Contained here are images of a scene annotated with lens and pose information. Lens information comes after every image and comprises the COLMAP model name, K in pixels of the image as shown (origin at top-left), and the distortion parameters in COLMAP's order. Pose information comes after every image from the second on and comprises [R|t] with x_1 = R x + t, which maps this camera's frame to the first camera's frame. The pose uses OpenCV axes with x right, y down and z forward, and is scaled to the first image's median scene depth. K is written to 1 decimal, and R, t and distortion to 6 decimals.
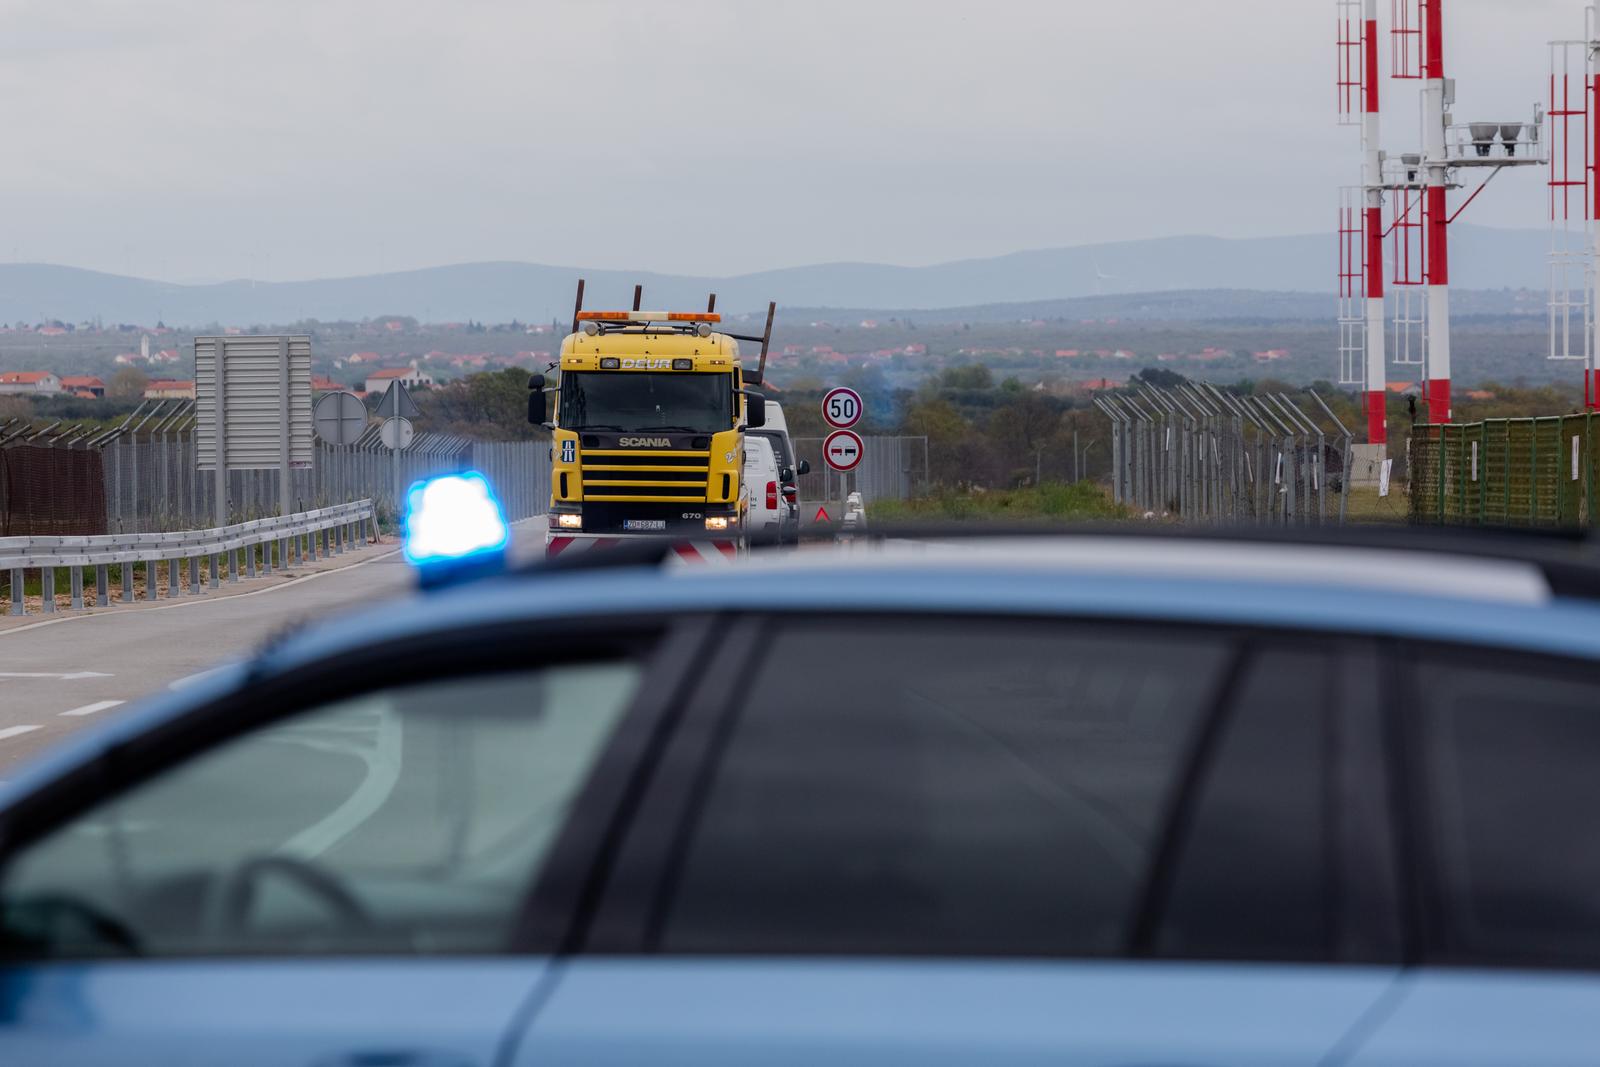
lens RADIAL K [[9724.2, 0, 800.0], [0, 9724.2, 533.5], [0, 0, 1]] dist [0.029803, 21.523432]
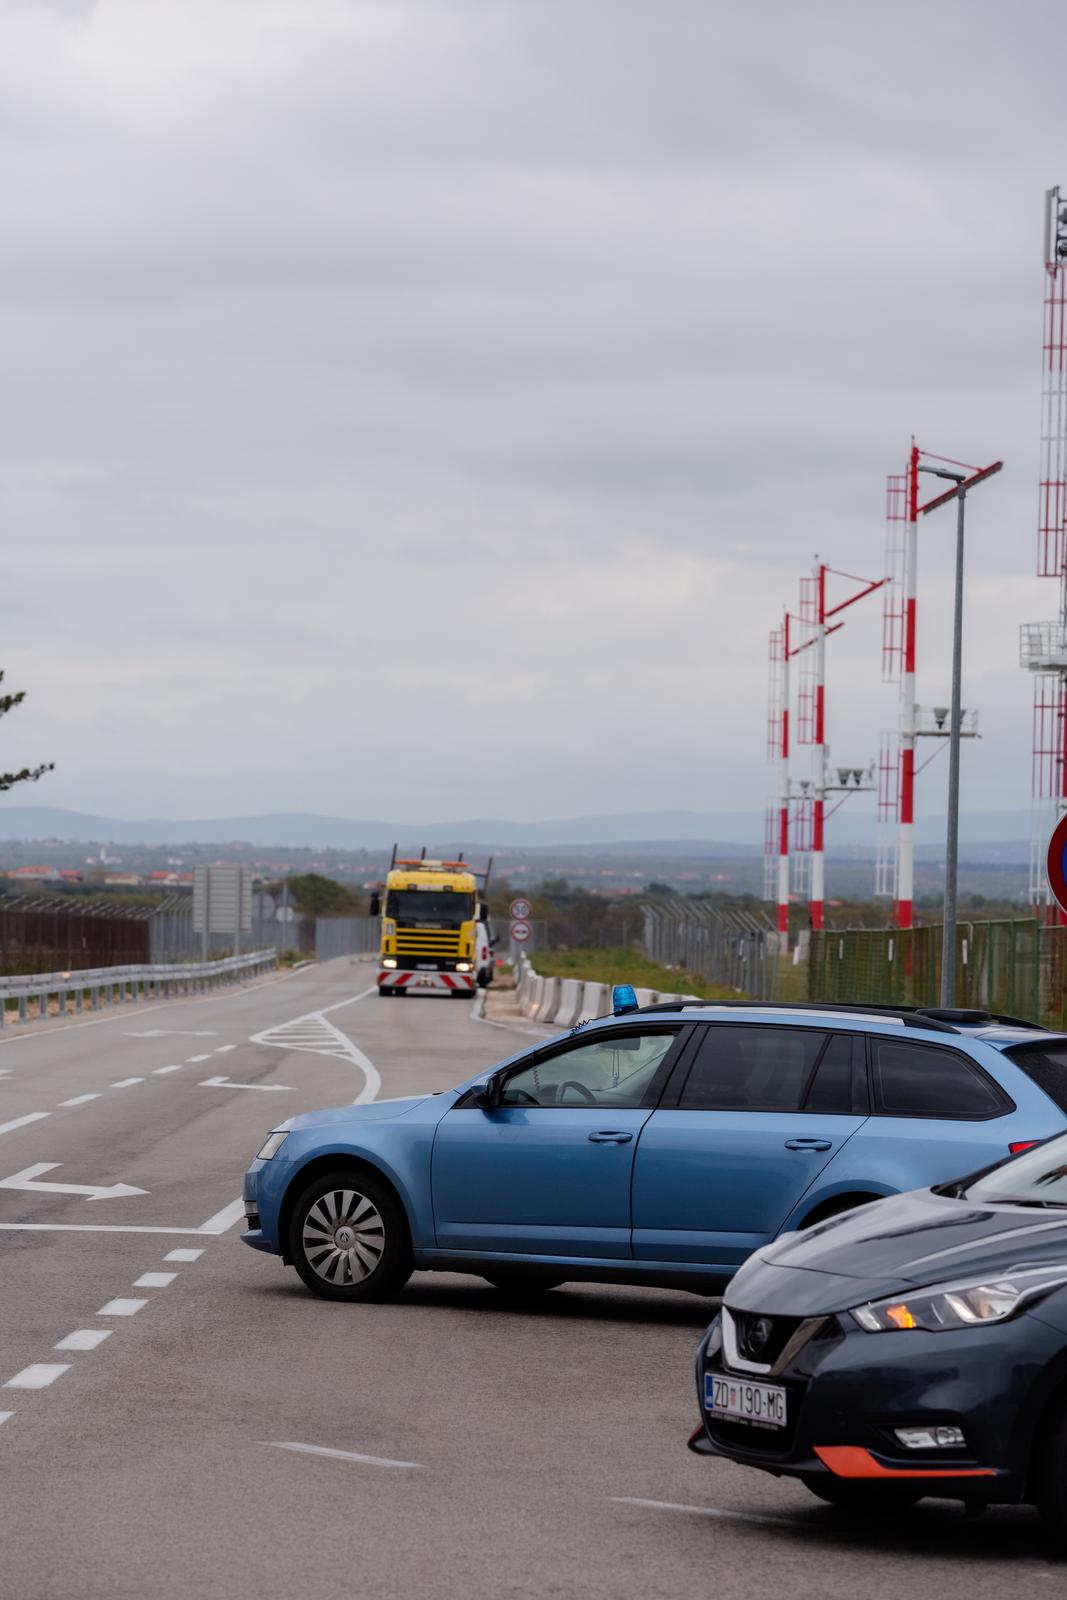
lens RADIAL K [[5598.1, 0, 533.5], [0, 5598.1, 800.0], [0, 0, 1]] dist [0.004089, -0.872344]
pose [[0.999392, 0.030581, 0.016735, -0.011252], [-0.030073, 0.999103, -0.029809, -0.001207], [-0.017632, 0.029287, 0.999416, -0.124123]]
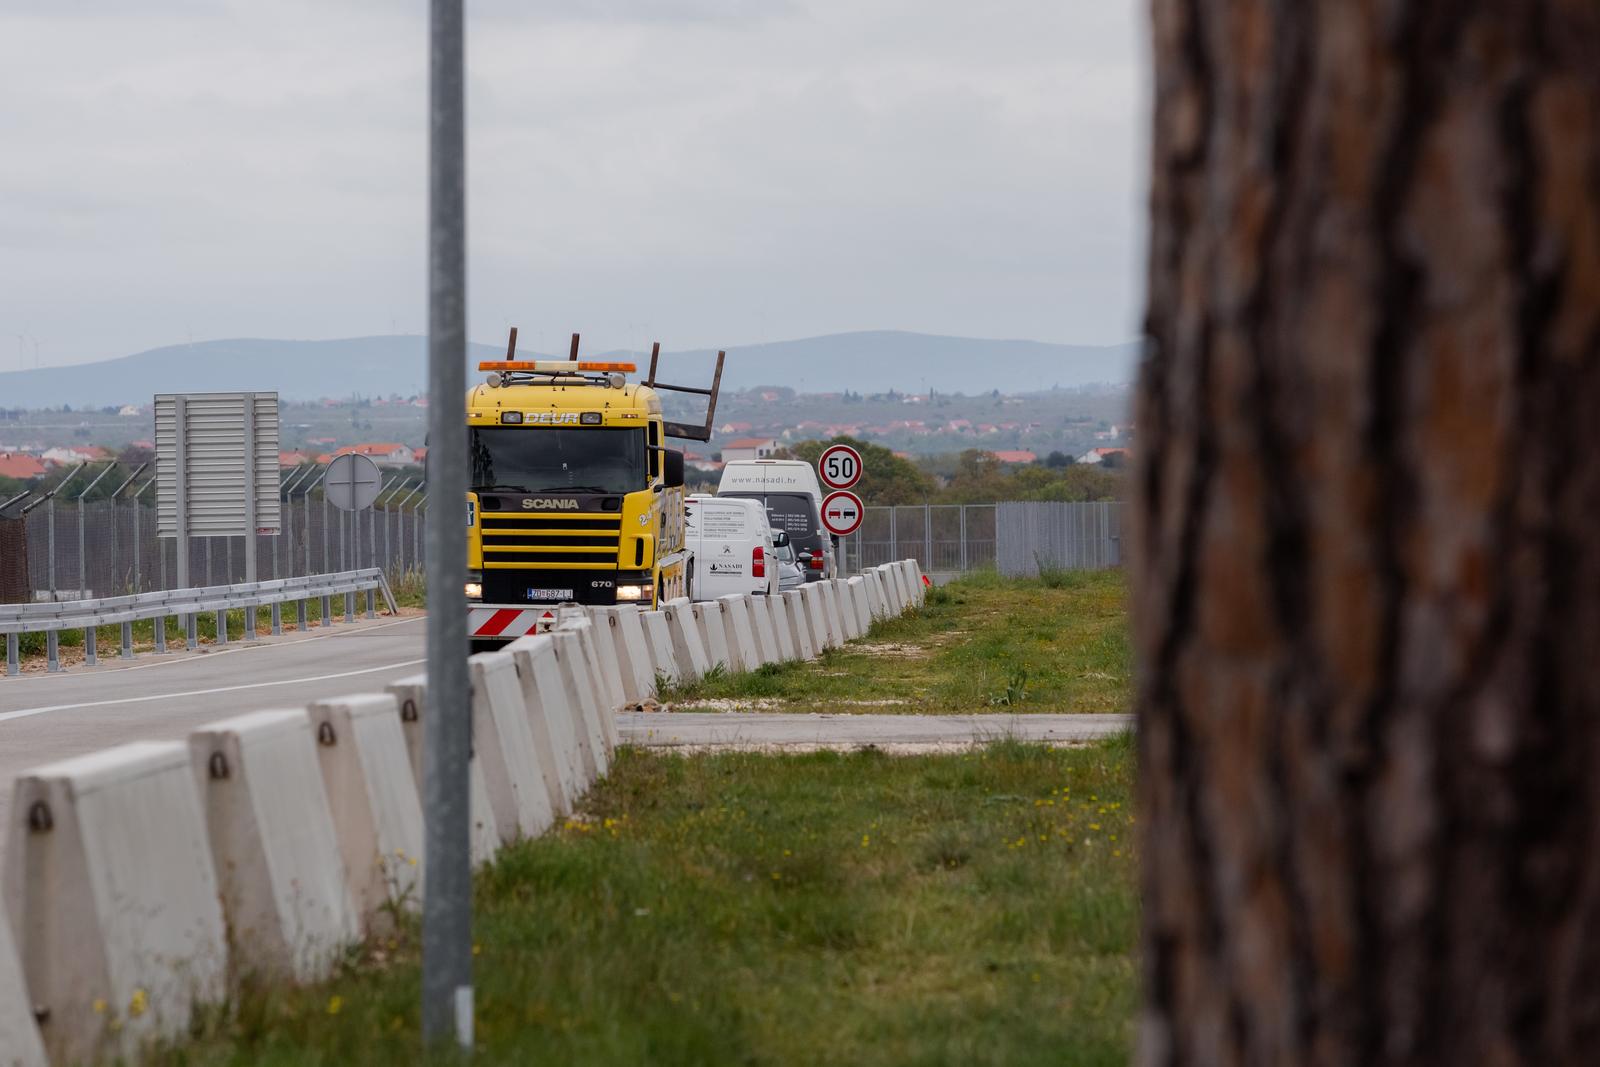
lens RADIAL K [[9462.4, 0, 800.0], [0, 9462.4, 533.5], [0, 0, 1]] dist [0.450354, 3.259643]
pose [[0.998202, -0.004183, -0.059795, 0.047423], [0.003732, 0.999964, -0.007665, 0.000233], [0.059825, 0.007429, 0.998181, 0.089824]]
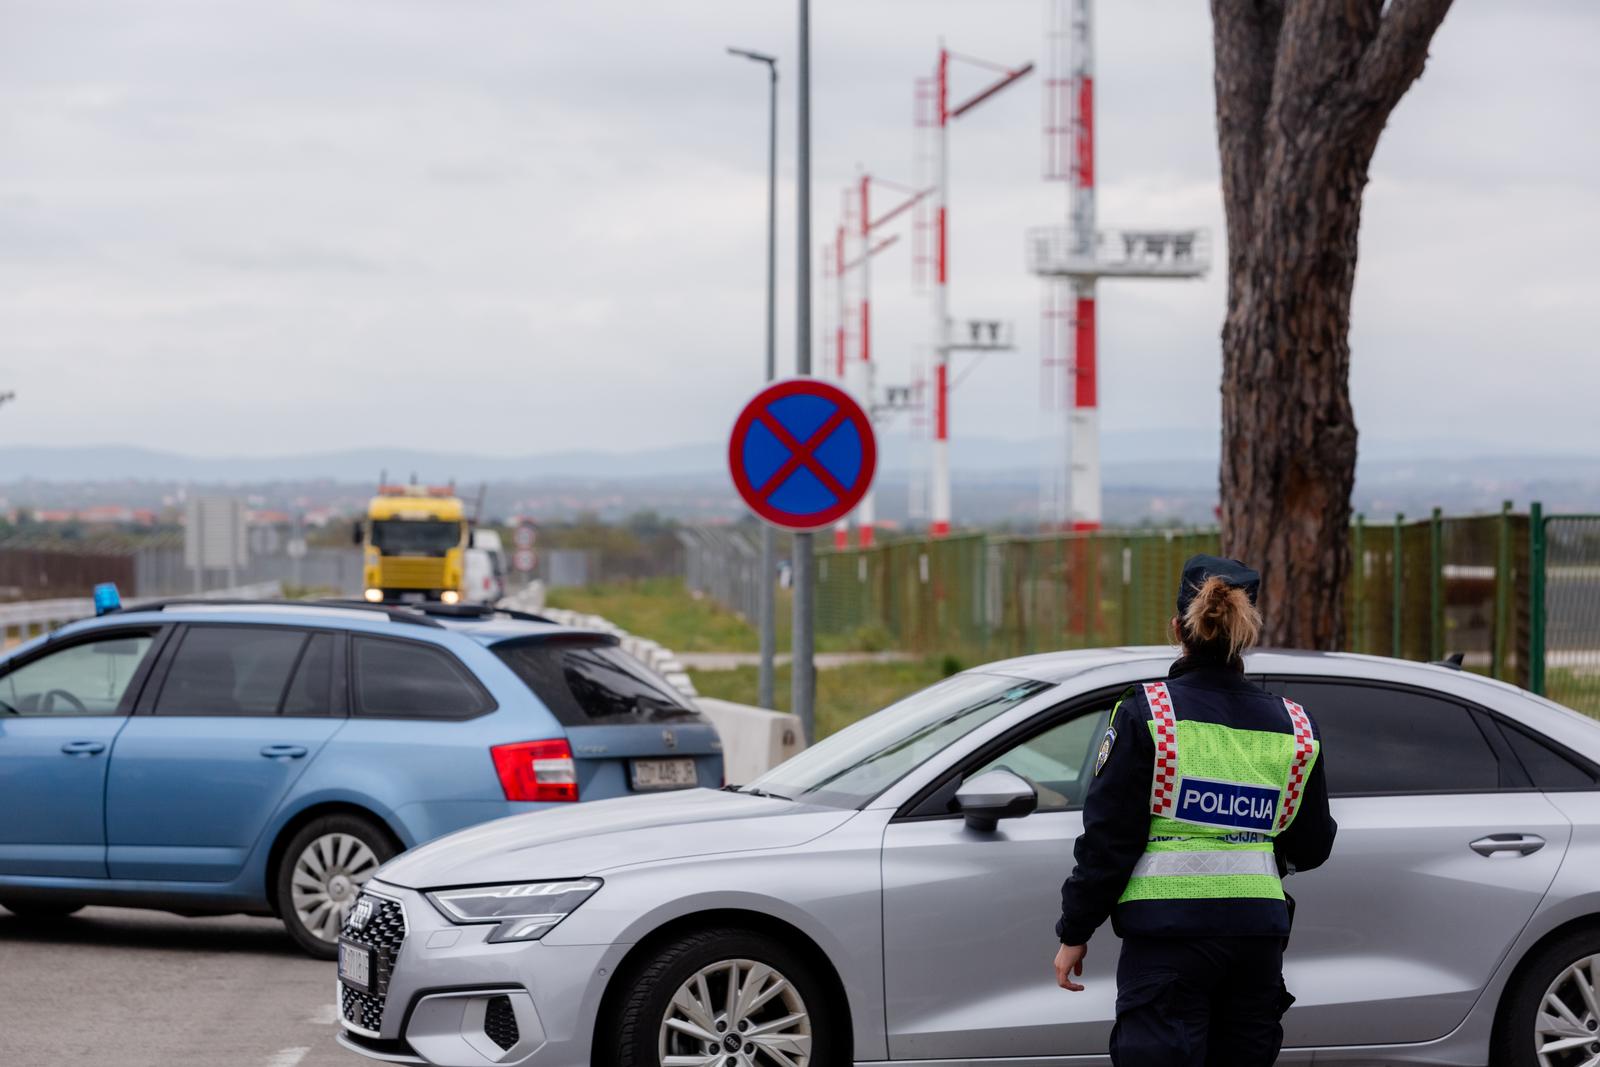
lens RADIAL K [[5772.4, 0, 800.0], [0, 5772.4, 533.5], [0, 0, 1]] dist [-0.002554, 0.421506]
pose [[0.999255, 0.010413, 0.037154, 0.014270], [-0.009956, 0.999873, -0.012463, -0.000098], [-0.037279, 0.012084, 0.999232, -0.116093]]
